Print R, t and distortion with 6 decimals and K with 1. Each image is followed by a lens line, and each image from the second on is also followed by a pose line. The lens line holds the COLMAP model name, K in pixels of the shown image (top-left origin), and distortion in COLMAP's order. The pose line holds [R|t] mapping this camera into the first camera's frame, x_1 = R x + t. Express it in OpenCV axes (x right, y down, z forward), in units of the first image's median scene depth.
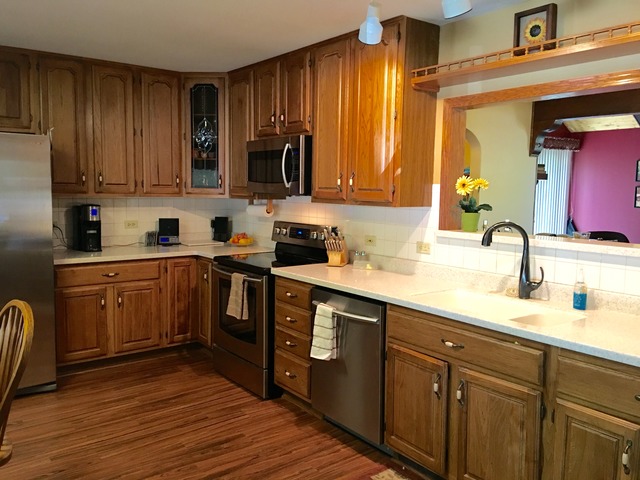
lens RADIAL K [[539.9, 0, 315.9], [0, 539.9, 237.2], [0, 0, 1]] dist [0.089739, -0.112922]
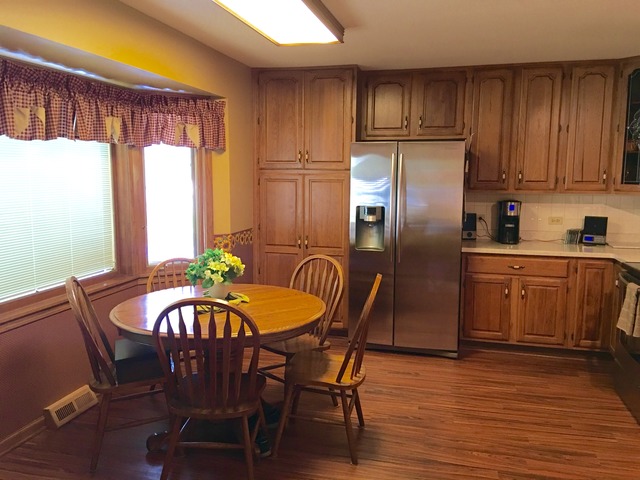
lens RADIAL K [[539.9, 0, 315.4], [0, 539.9, 239.0], [0, 0, 1]] dist [0.089739, -0.112922]
pose [[0.619110, 0.085833, -0.780599, 0.203467], [-0.069815, 0.996089, 0.054156, -0.016064], [0.782195, 0.020969, 0.622681, 0.031883]]
